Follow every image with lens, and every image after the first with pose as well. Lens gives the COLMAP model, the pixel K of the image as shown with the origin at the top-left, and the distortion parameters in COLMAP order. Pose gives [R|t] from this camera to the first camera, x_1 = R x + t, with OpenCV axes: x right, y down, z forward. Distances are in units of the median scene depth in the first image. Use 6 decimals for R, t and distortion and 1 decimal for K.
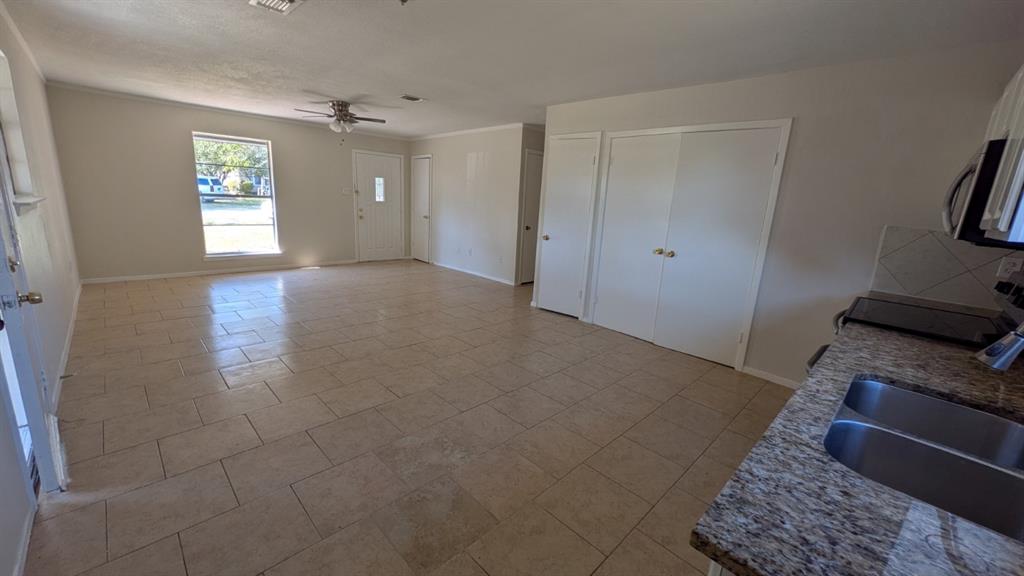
lens RADIAL K [[399.6, 0, 512.0], [0, 399.6, 288.0], [0, 0, 1]] dist [-0.002035, -0.000261]
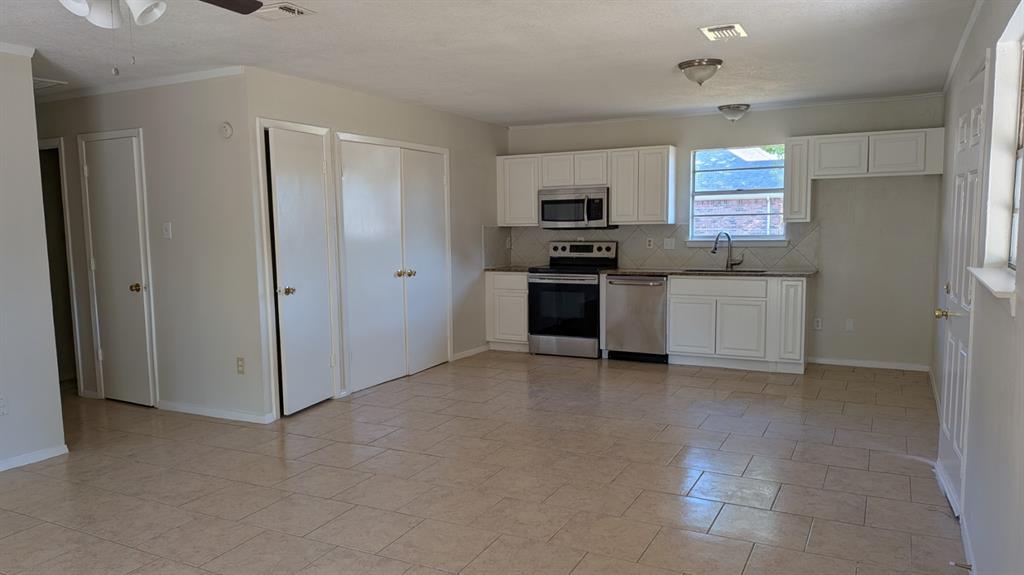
lens RADIAL K [[742.6, 0, 500.7], [0, 742.6, 300.1], [0, 0, 1]] dist [0.067755, -0.114920]
pose [[-0.306208, -0.158449, 0.938686, -1.116148], [0.205999, 0.951659, 0.227837, -0.321463], [-0.929409, 0.263134, -0.258765, 1.078113]]
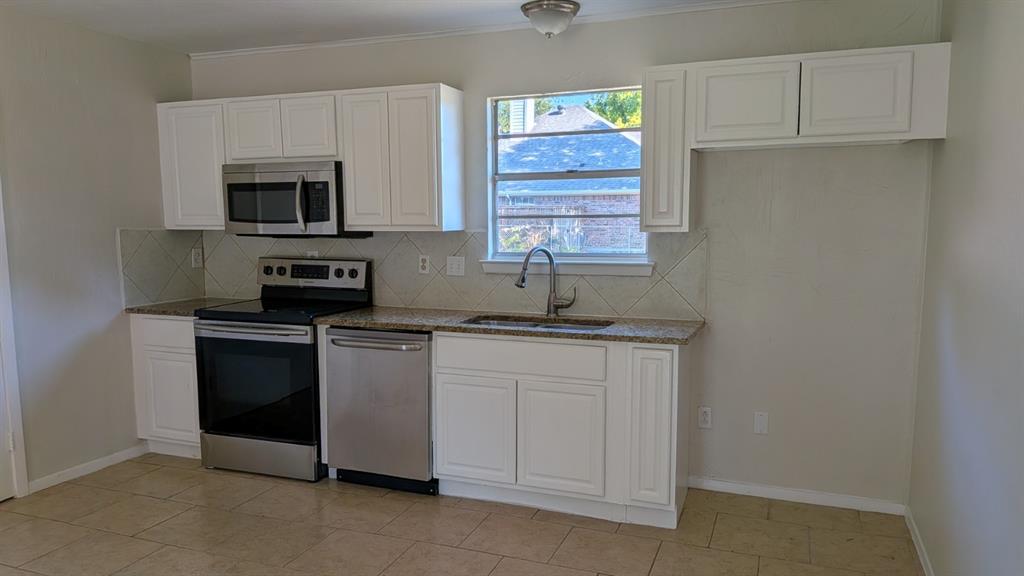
lens RADIAL K [[747.6, 0, 513.9], [0, 747.6, 306.2], [0, 0, 1]] dist [0.067985, -0.115165]
pose [[-0.420954, -0.170082, 0.890994, -0.553961], [0.178591, 0.947497, 0.265243, -0.179765], [-0.889327, 0.270779, -0.368478, 0.586171]]
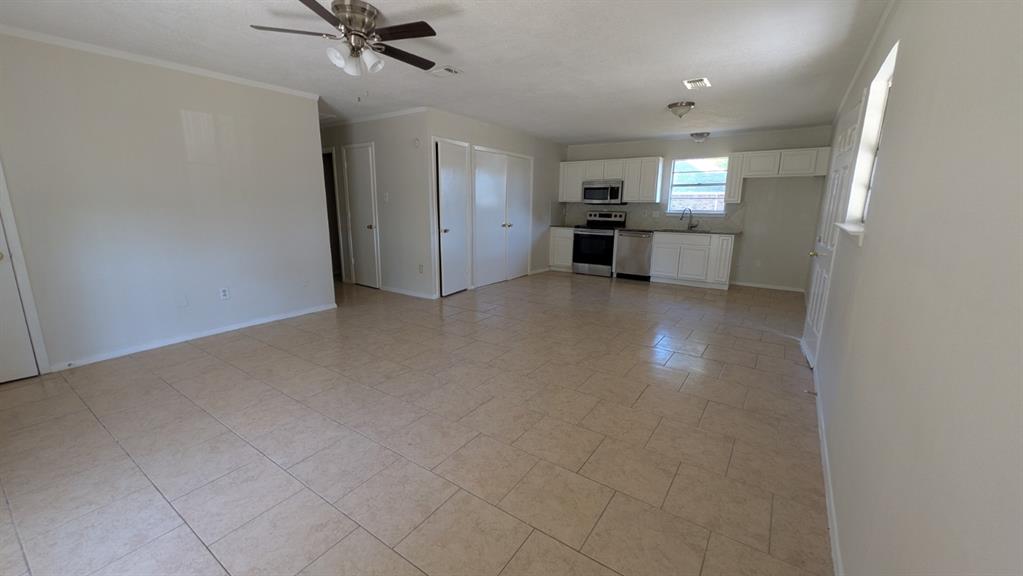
lens RADIAL K [[401.2, 0, 511.5], [0, 401.2, 288.0], [0, 0, 1]] dist [-0.000466, -0.000253]
pose [[-0.186438, -0.261808, 0.946941, -1.122648], [0.192659, 0.935384, 0.296544, -0.293539], [-0.963392, 0.237724, -0.123951, 1.080948]]
